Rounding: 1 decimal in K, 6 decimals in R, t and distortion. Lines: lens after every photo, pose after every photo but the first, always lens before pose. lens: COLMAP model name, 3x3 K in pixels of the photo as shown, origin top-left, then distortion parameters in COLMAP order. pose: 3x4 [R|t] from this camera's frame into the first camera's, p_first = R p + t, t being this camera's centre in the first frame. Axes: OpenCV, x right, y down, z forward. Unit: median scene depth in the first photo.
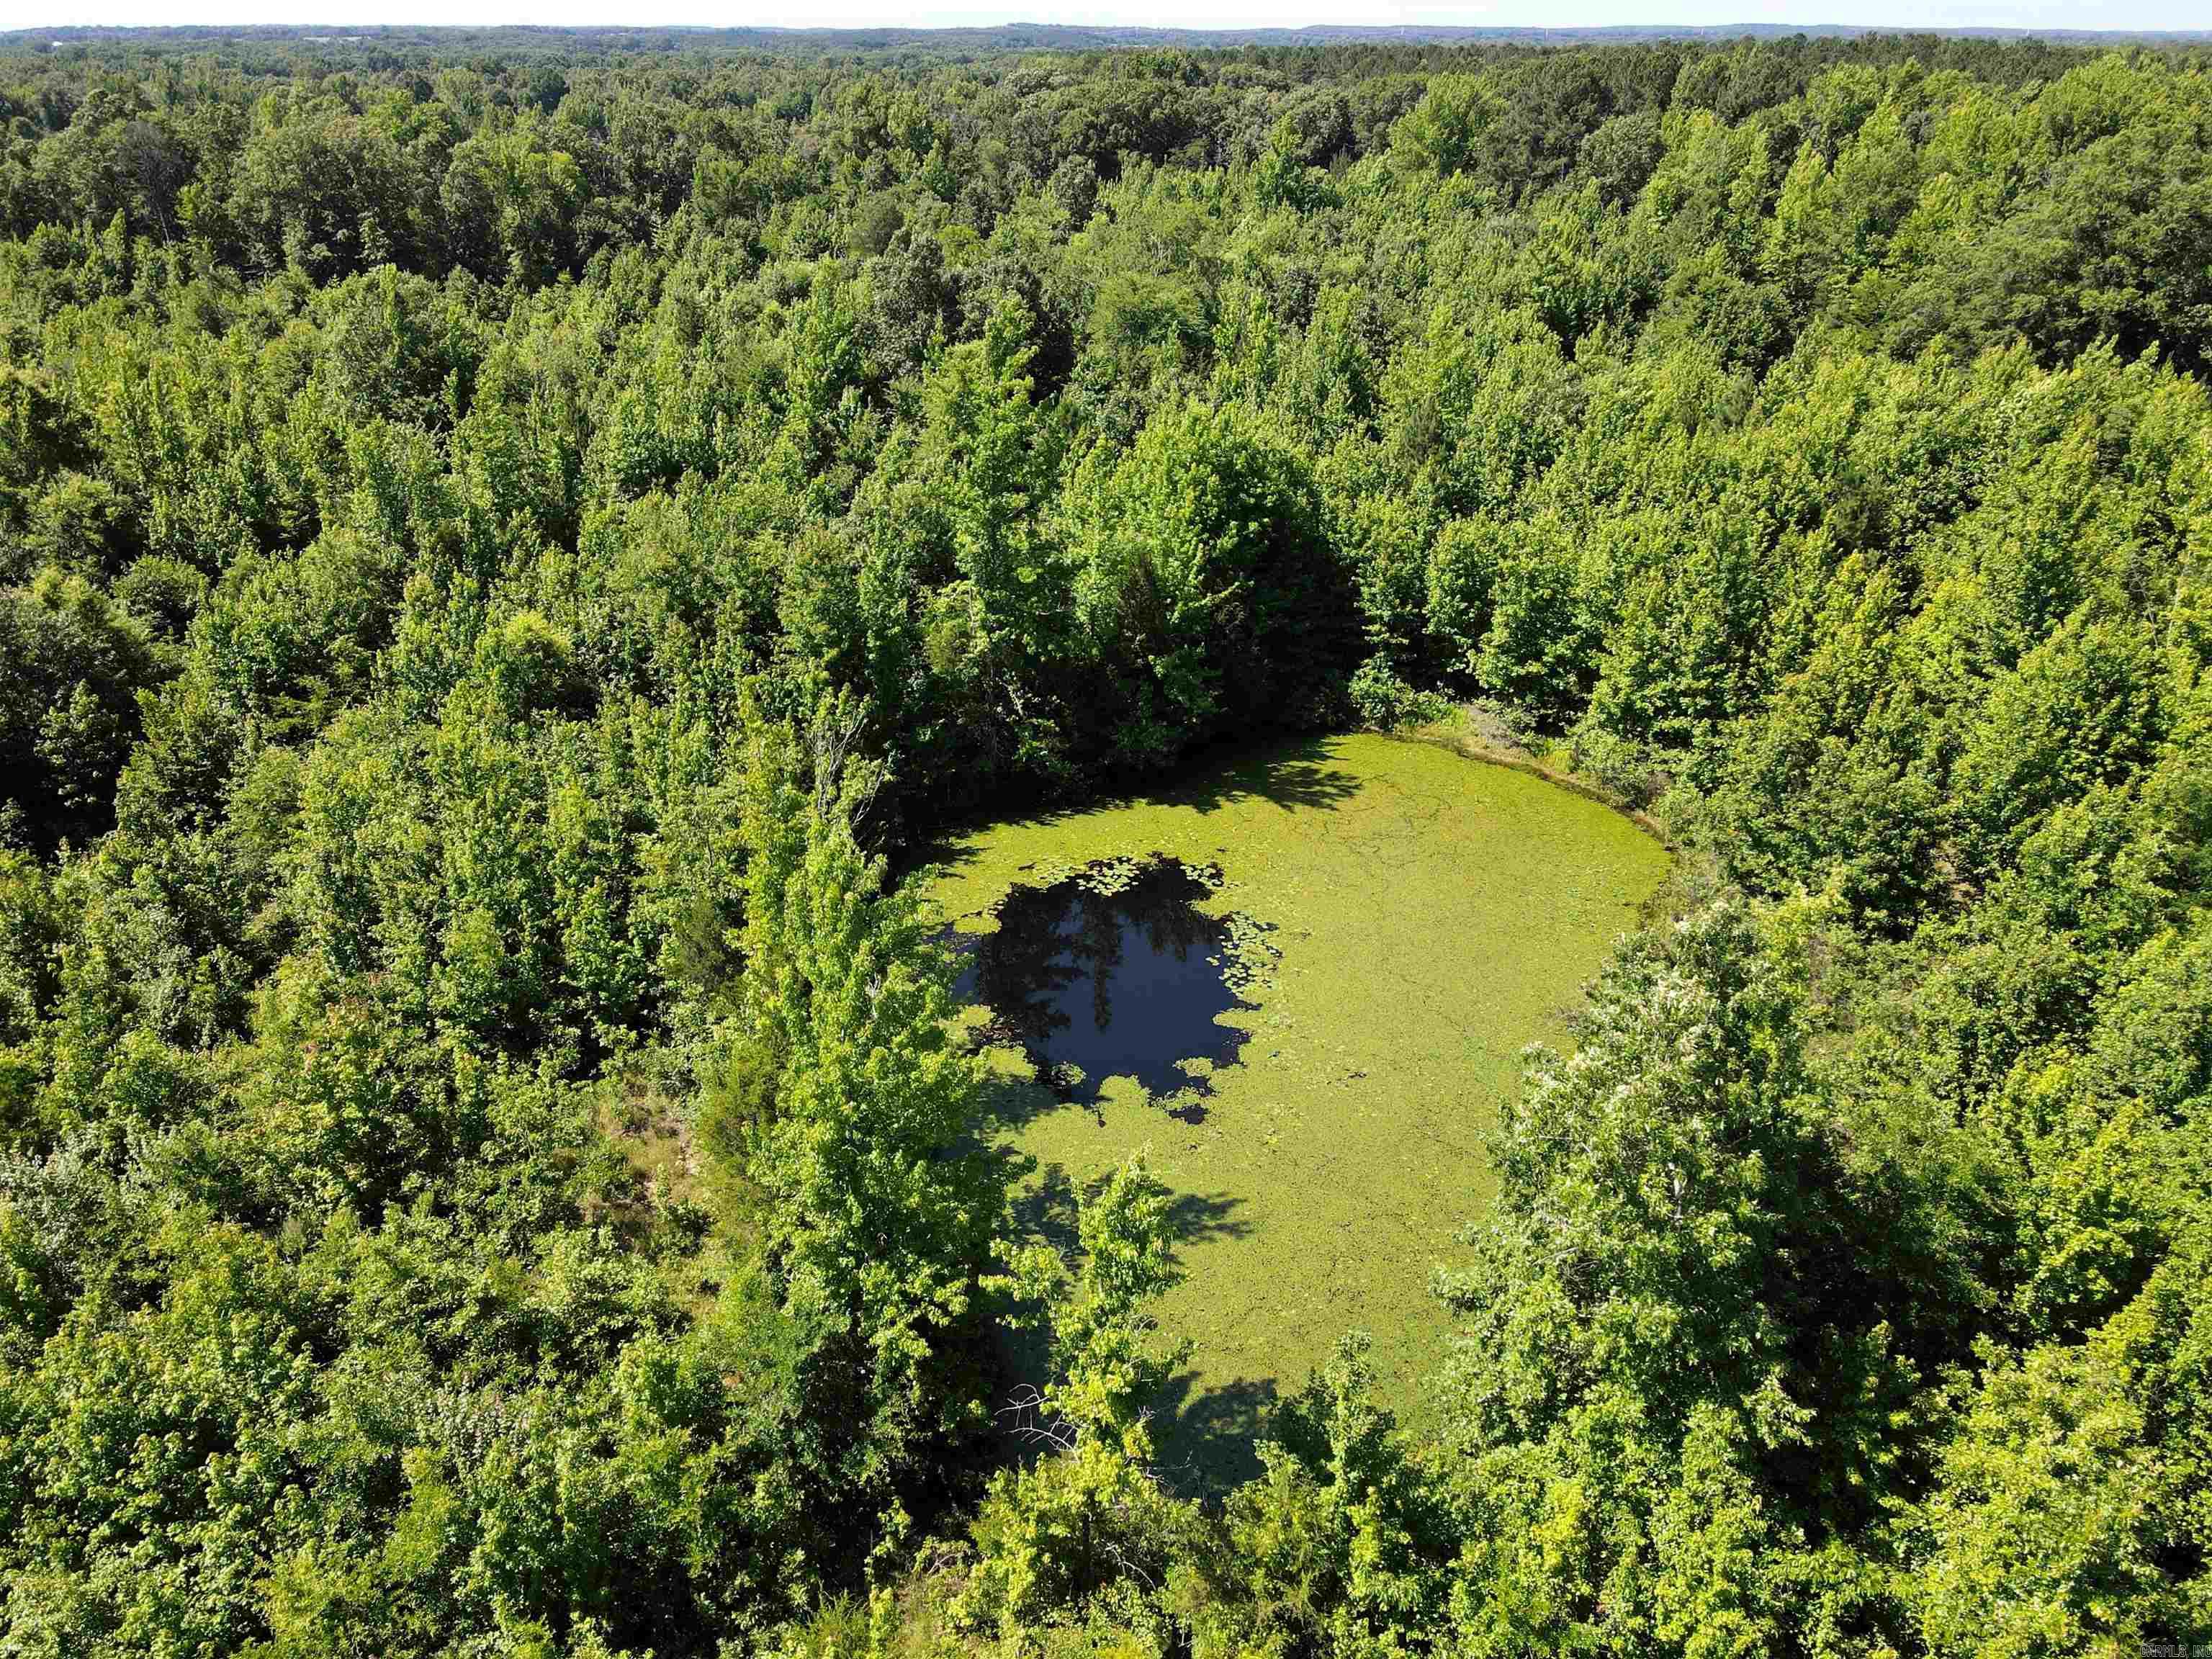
lens RADIAL K [[1608.6, 0, 1097.1], [0, 1608.6, 815.2], [0, 0, 1]] dist [0.014636, -0.000252]
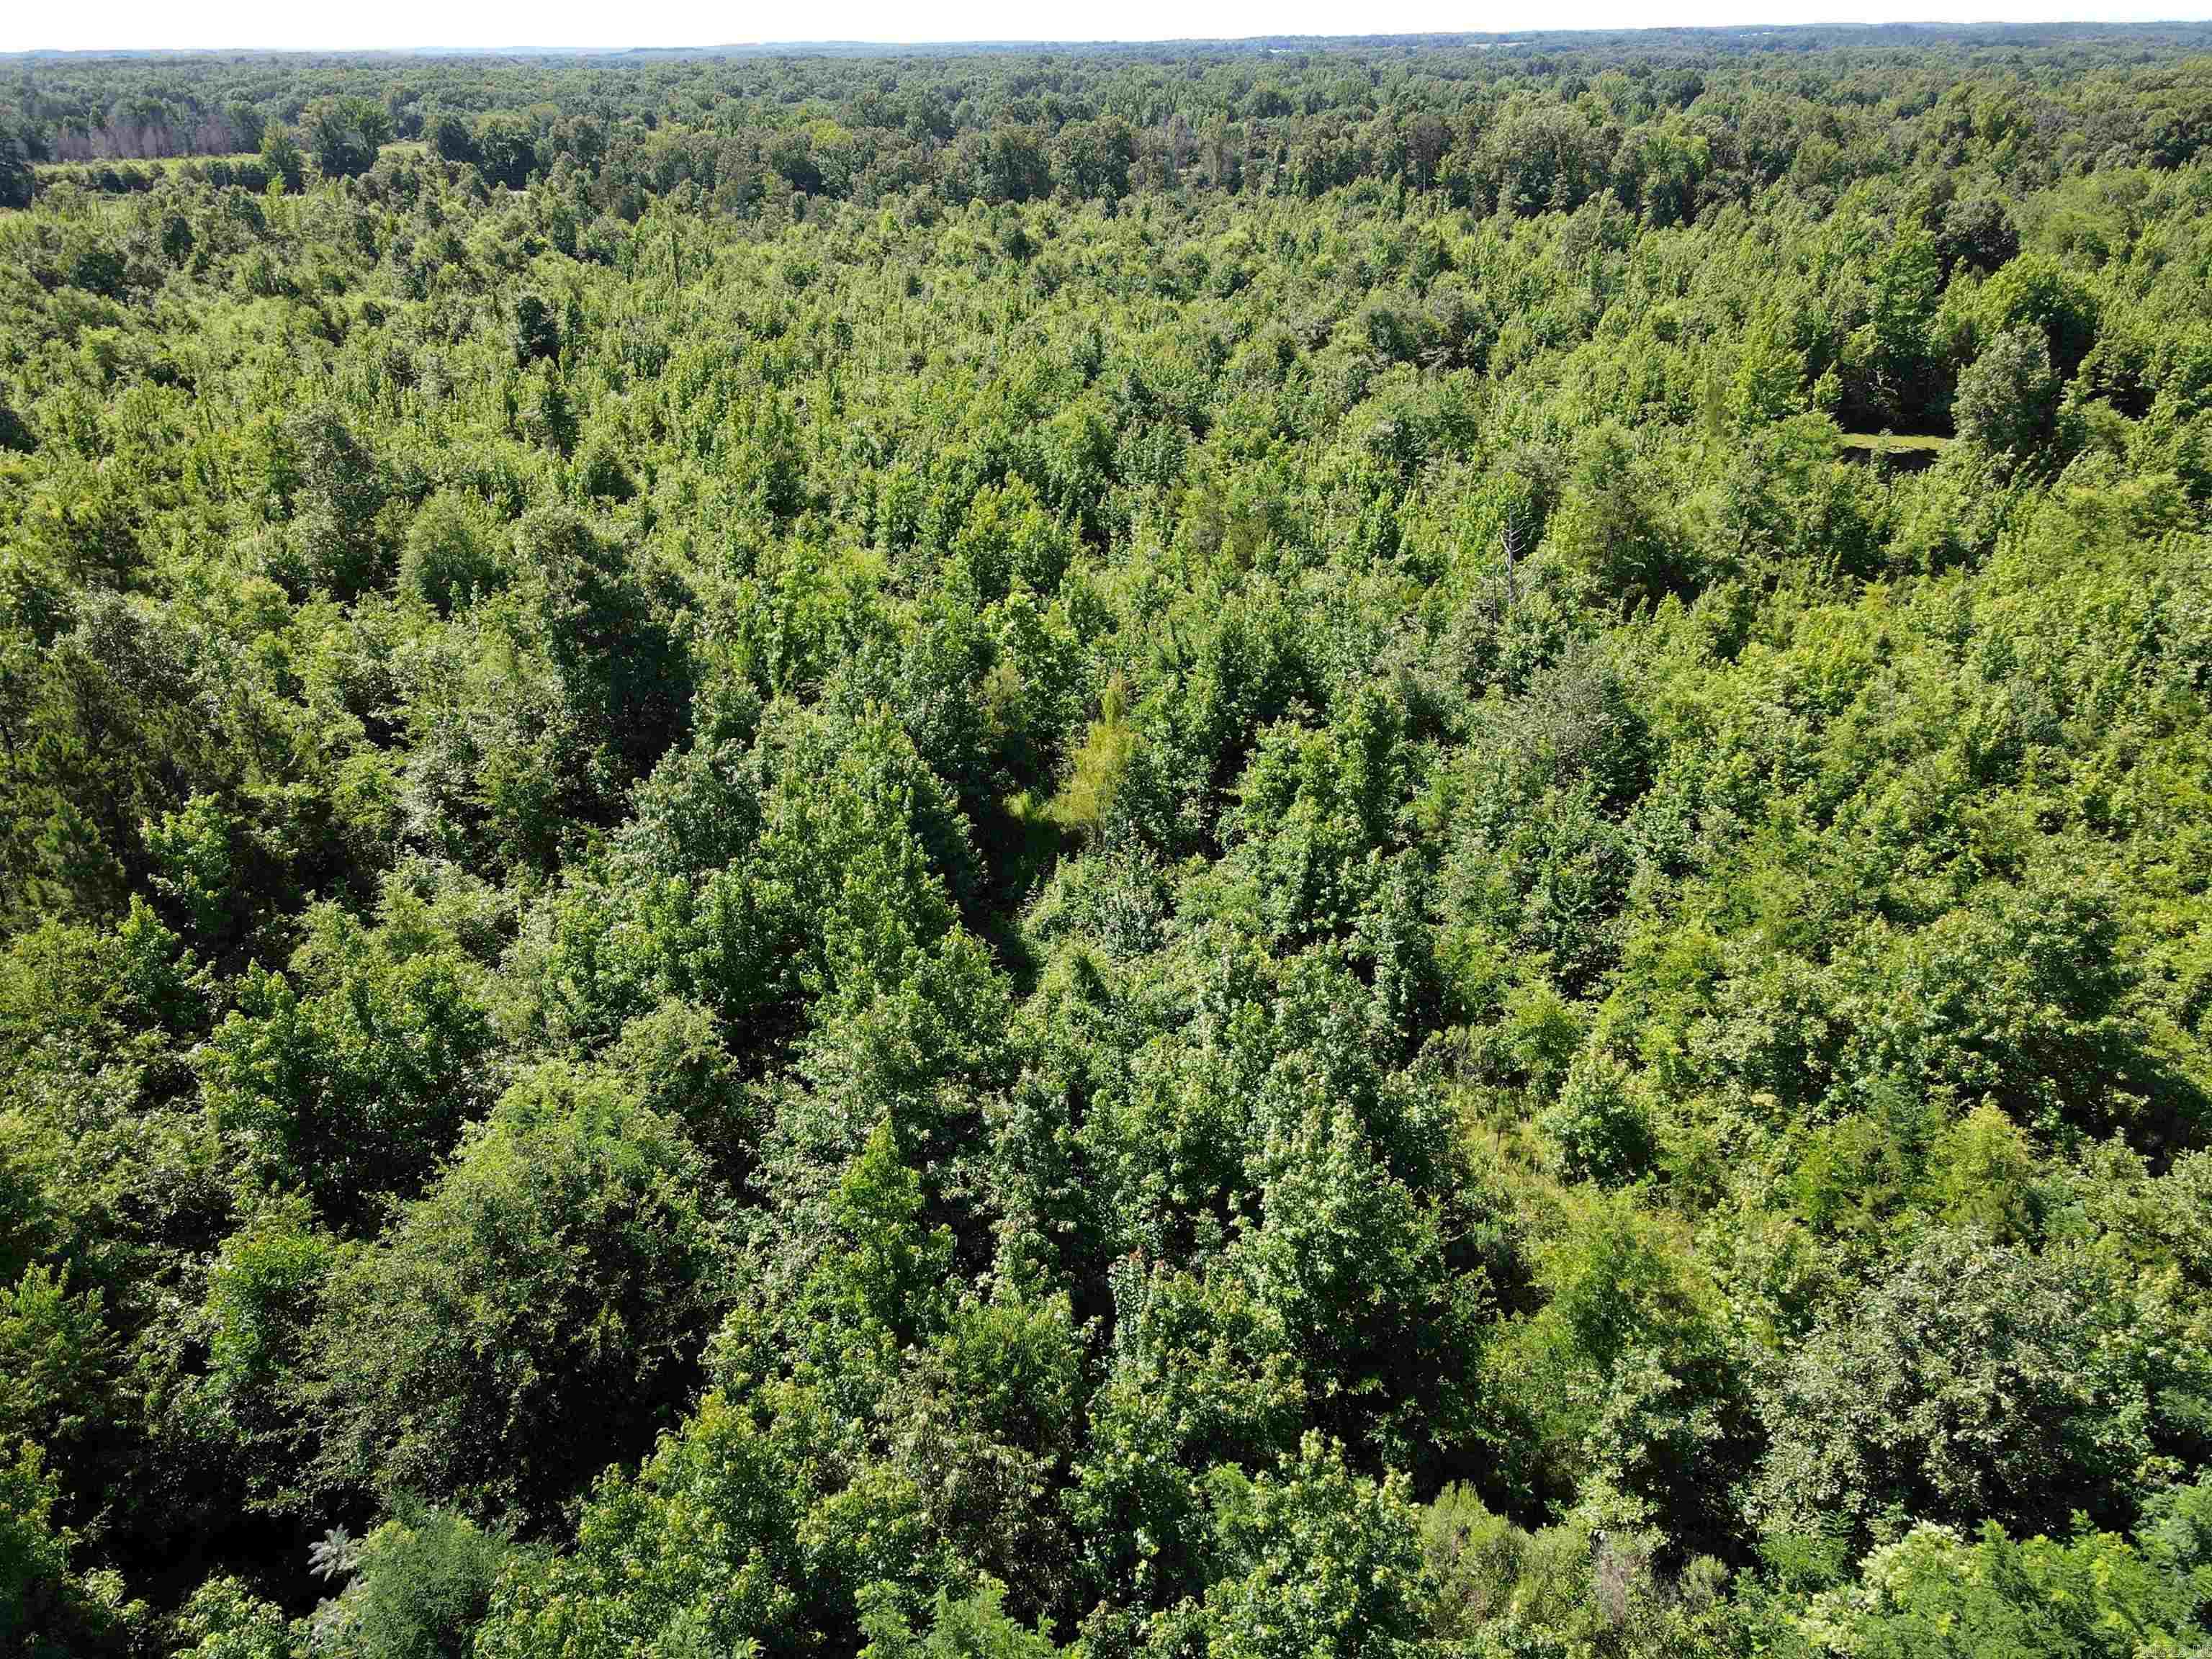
lens RADIAL K [[1608.6, 0, 1095.5], [0, 1608.6, 831.0], [0, 0, 1]] dist [0.014636, -0.000252]
pose [[0.817181, 0.244198, -0.522095, 0.339857], [-0.240145, 0.967699, 0.076746, 0.554332], [0.523972, 0.062663, 0.849428, -1.236388]]
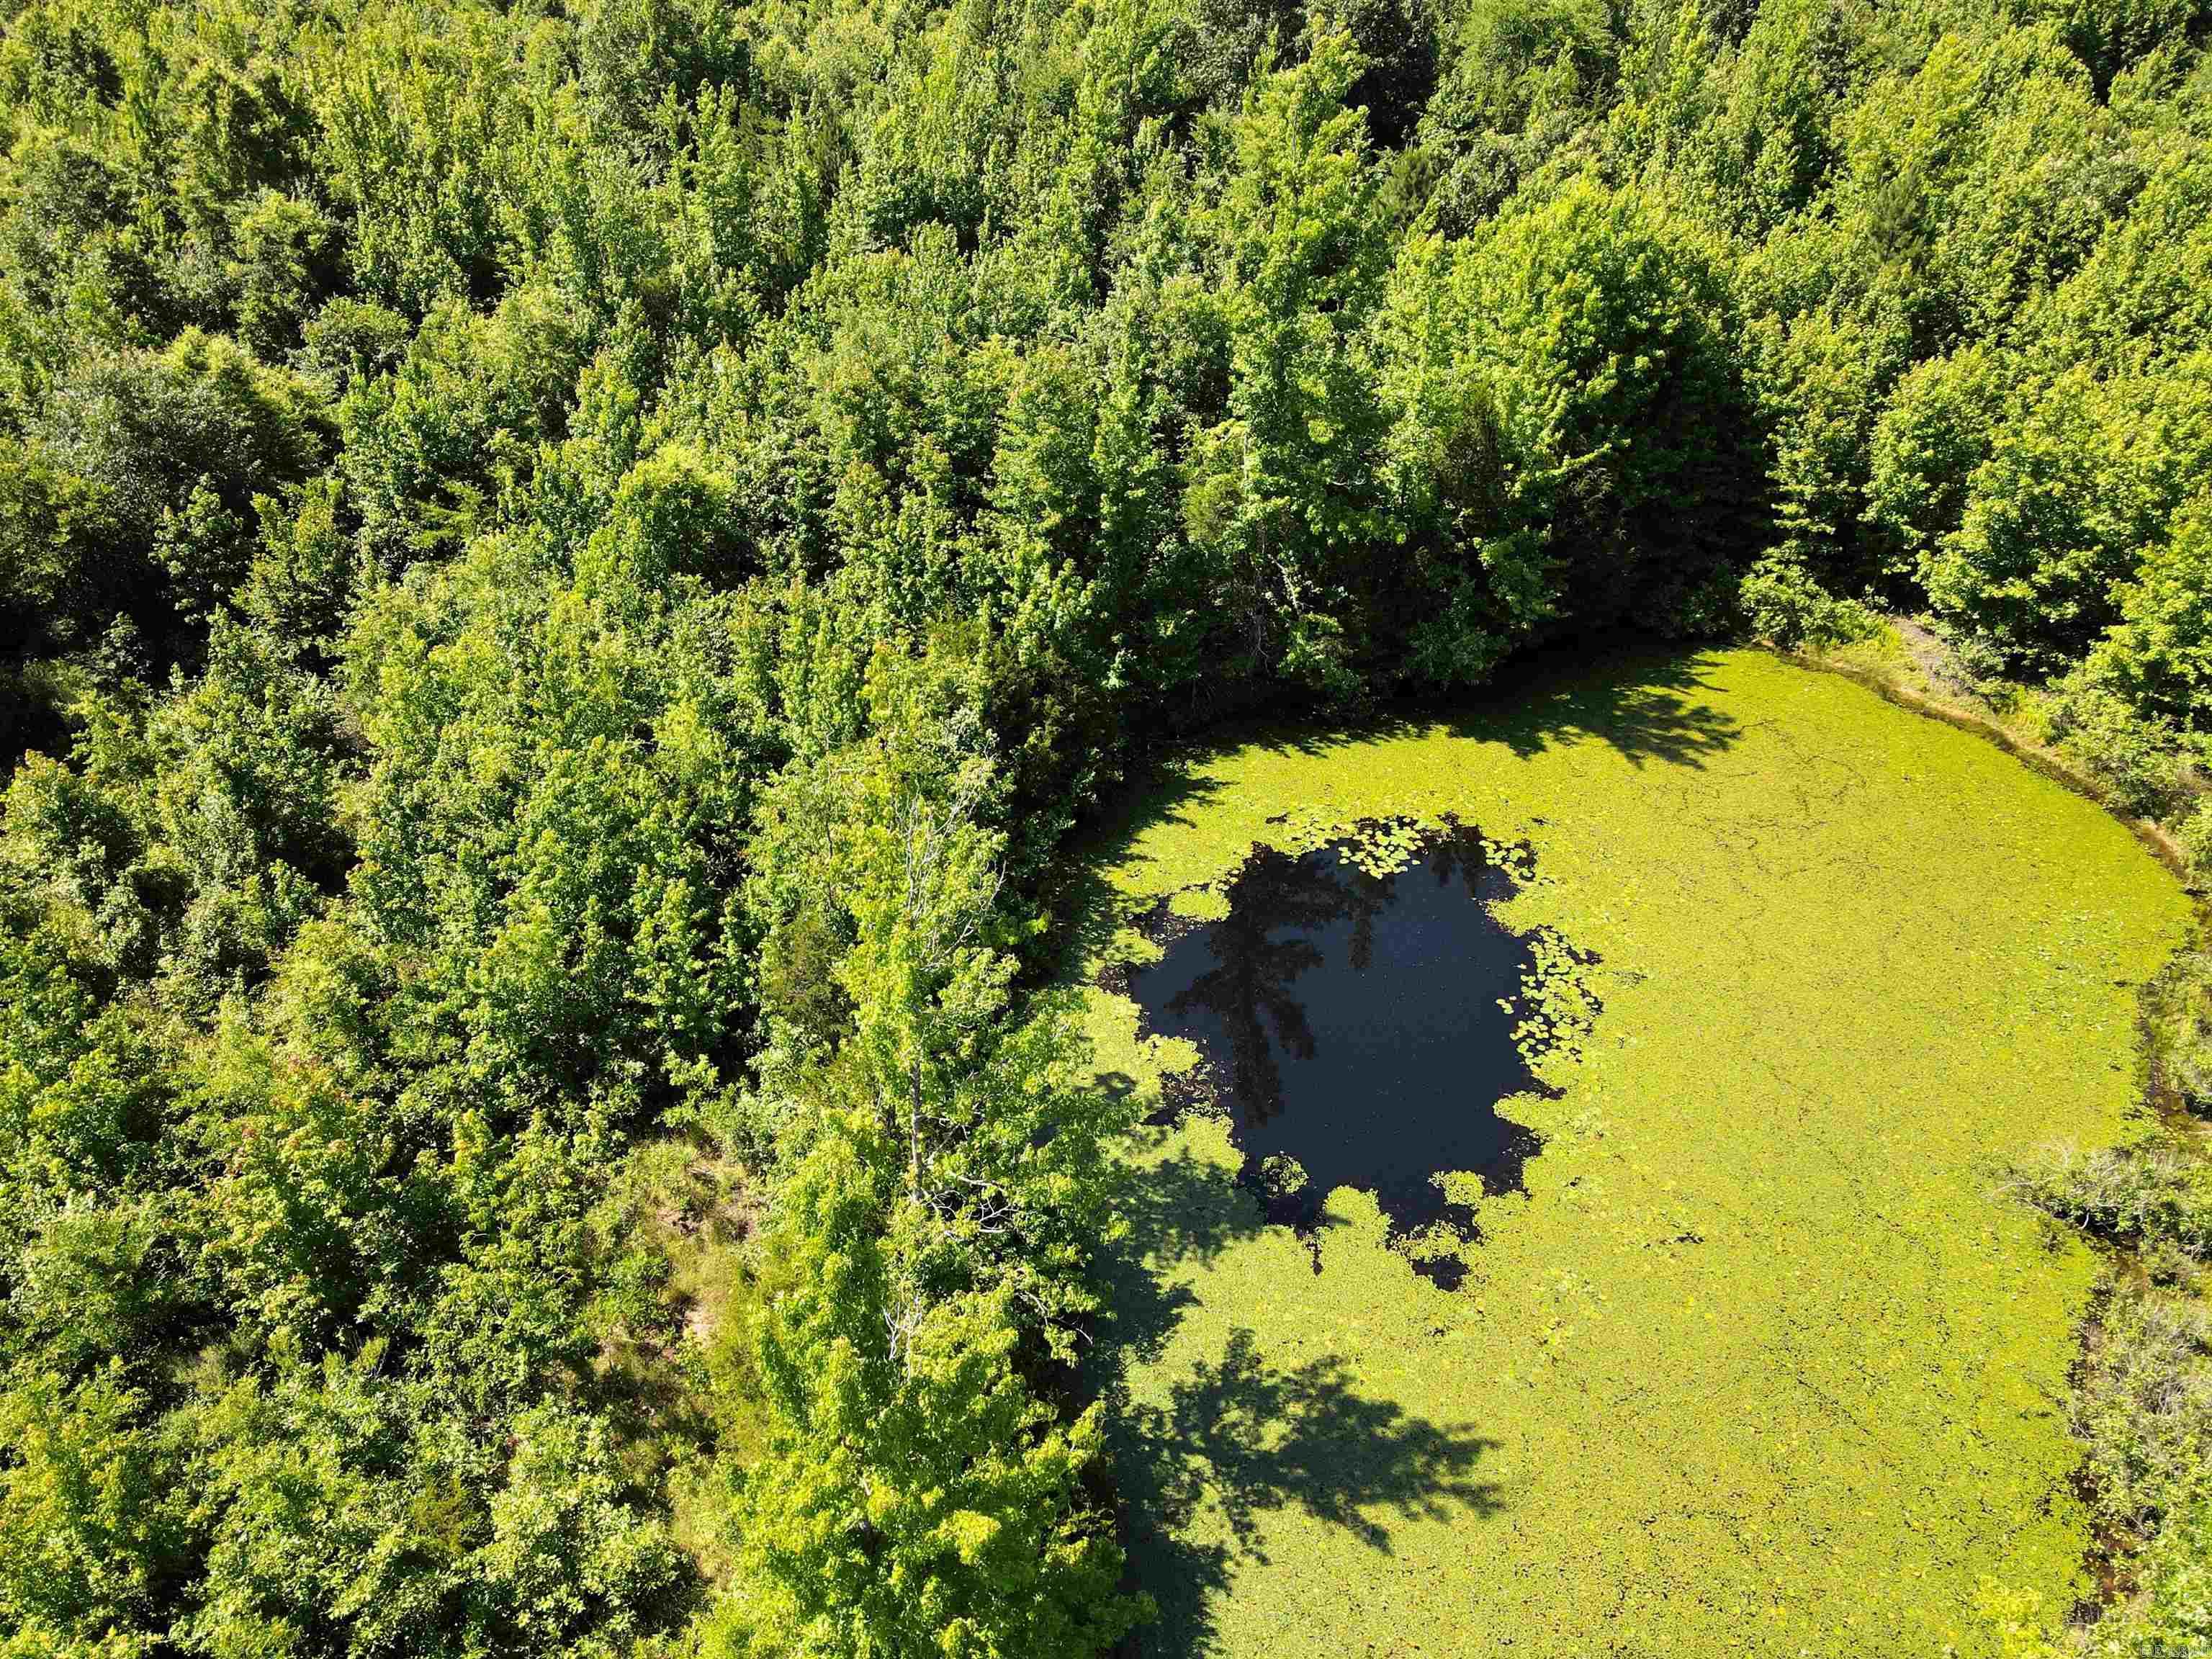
lens RADIAL K [[1608.6, 0, 1101.1], [0, 1608.6, 806.2], [0, 0, 1]] dist [0.014636, -0.000252]
pose [[0.977968, 0.115412, -0.173949, 0.006759], [-0.084393, 0.980726, 0.176223, -0.090438], [0.190934, -0.157661, 0.968859, 0.205553]]
